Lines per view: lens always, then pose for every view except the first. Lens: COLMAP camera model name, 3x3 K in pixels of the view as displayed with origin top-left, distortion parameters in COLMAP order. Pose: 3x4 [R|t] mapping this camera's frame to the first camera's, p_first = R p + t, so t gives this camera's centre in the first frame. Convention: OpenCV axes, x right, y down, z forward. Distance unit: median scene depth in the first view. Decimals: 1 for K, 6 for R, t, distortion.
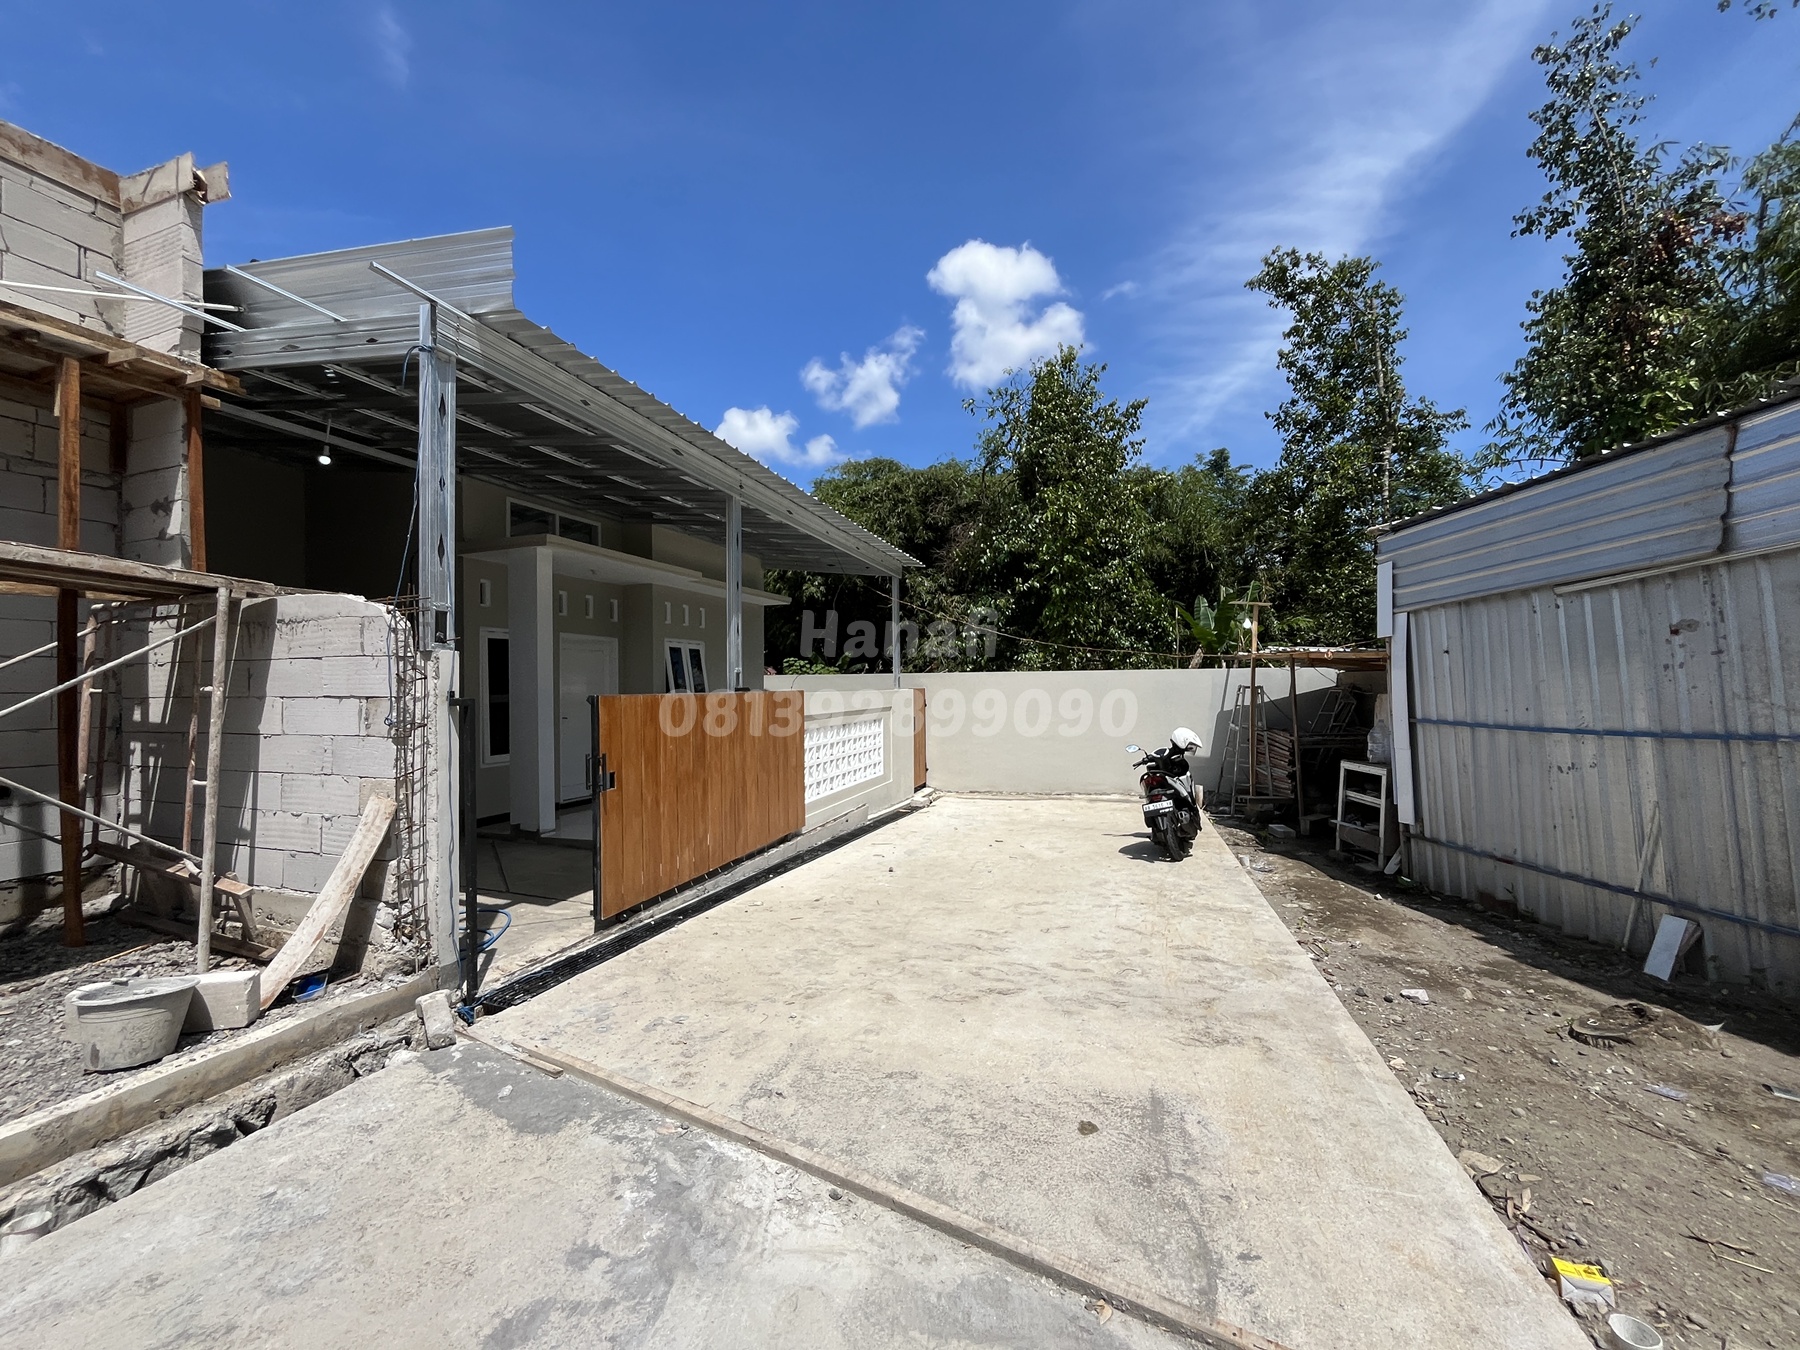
lens RADIAL K [[727.3, 0, 894.9], [0, 727.3, 676.2], [0, 0, 1]] dist [-0.003541, 0.000618]
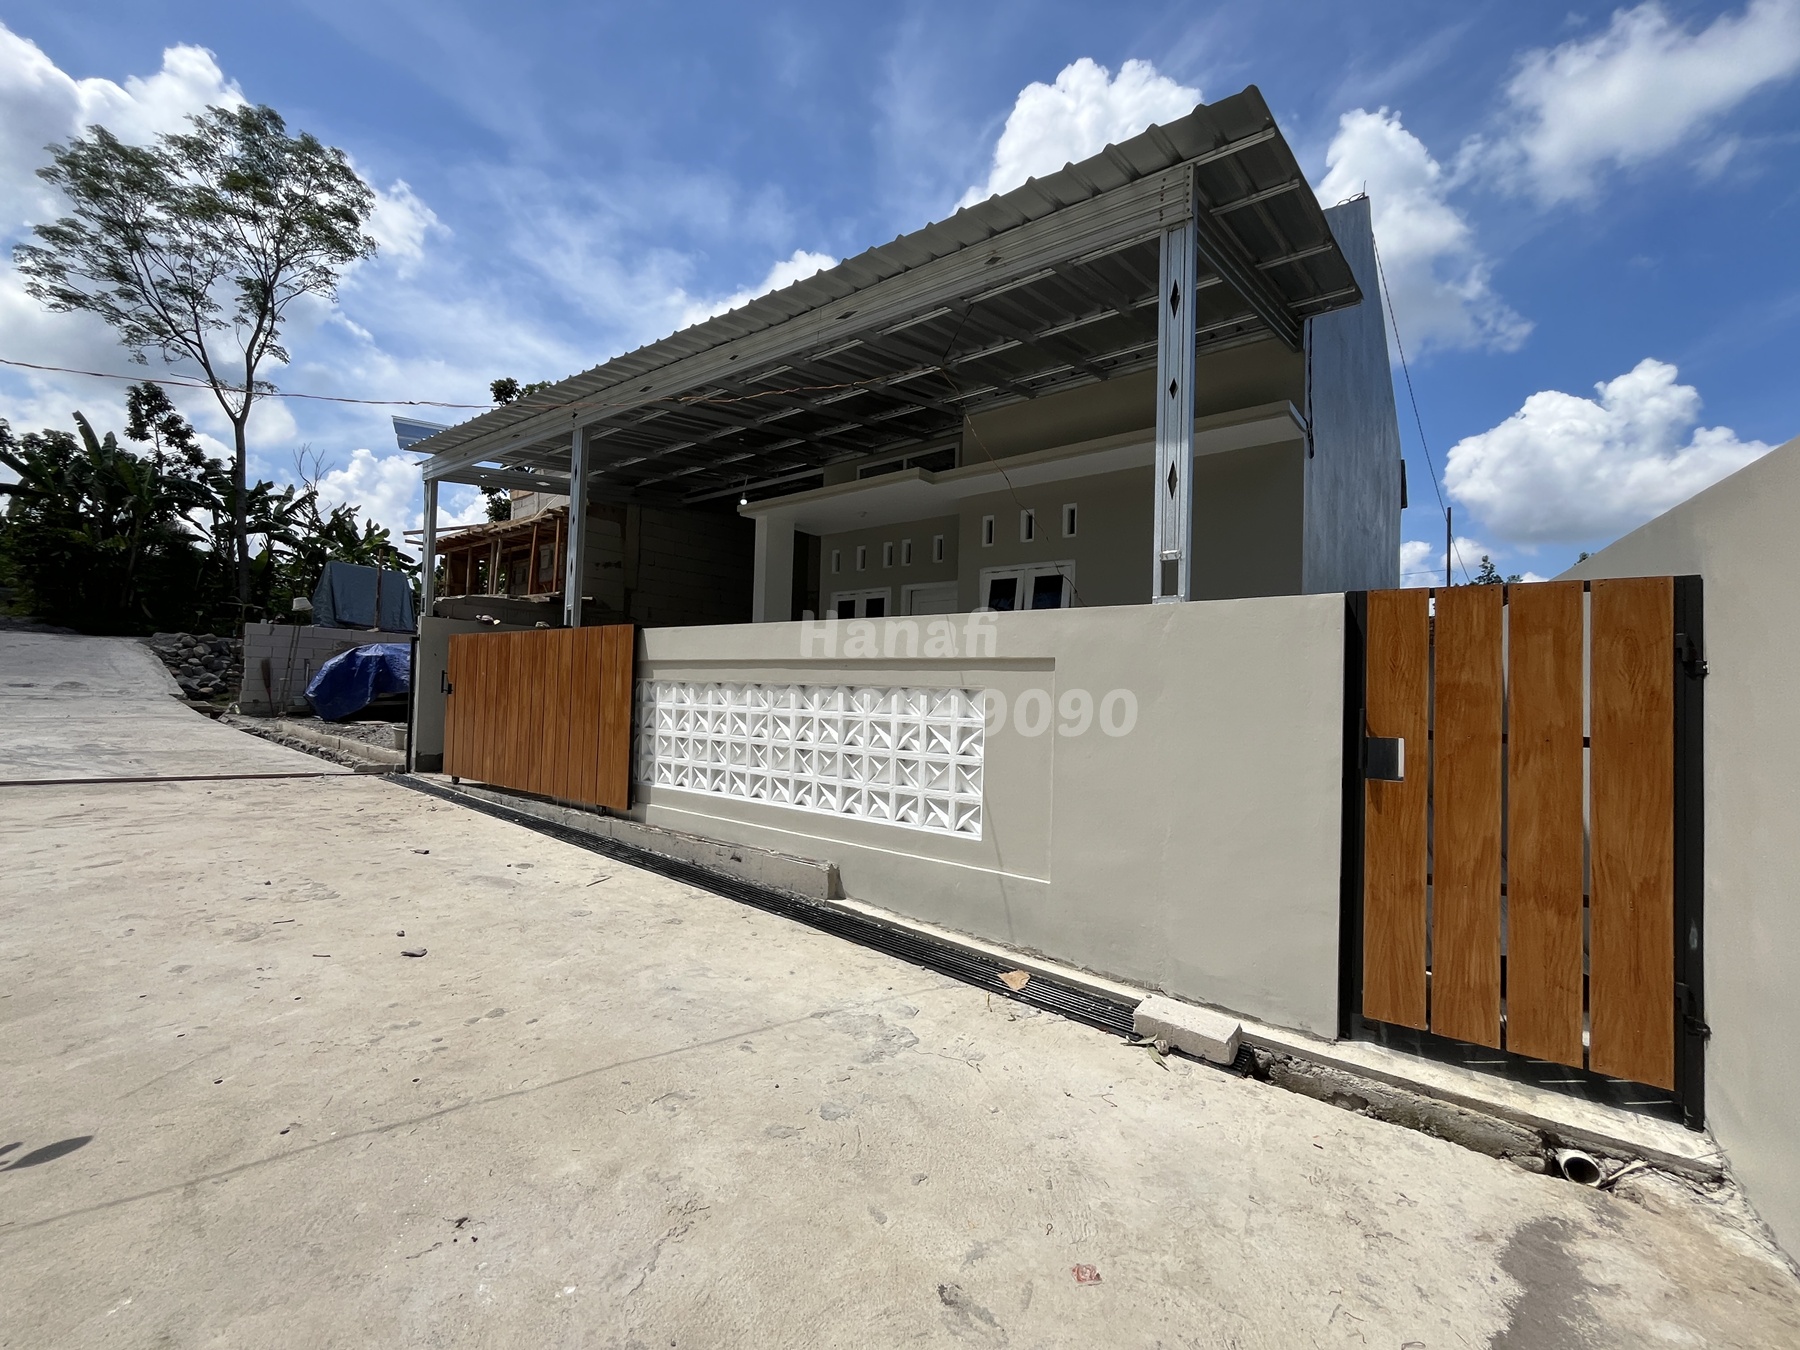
lens RADIAL K [[727.3, 0, 894.9], [0, 727.3, 676.2], [0, 0, 1]] dist [-0.003541, 0.000618]
pose [[-0.330753, -0.013767, -0.943617, 0.381078], [-0.008612, 0.999896, -0.011570, 0.061630], [0.943678, 0.004300, -0.330838, 1.191674]]
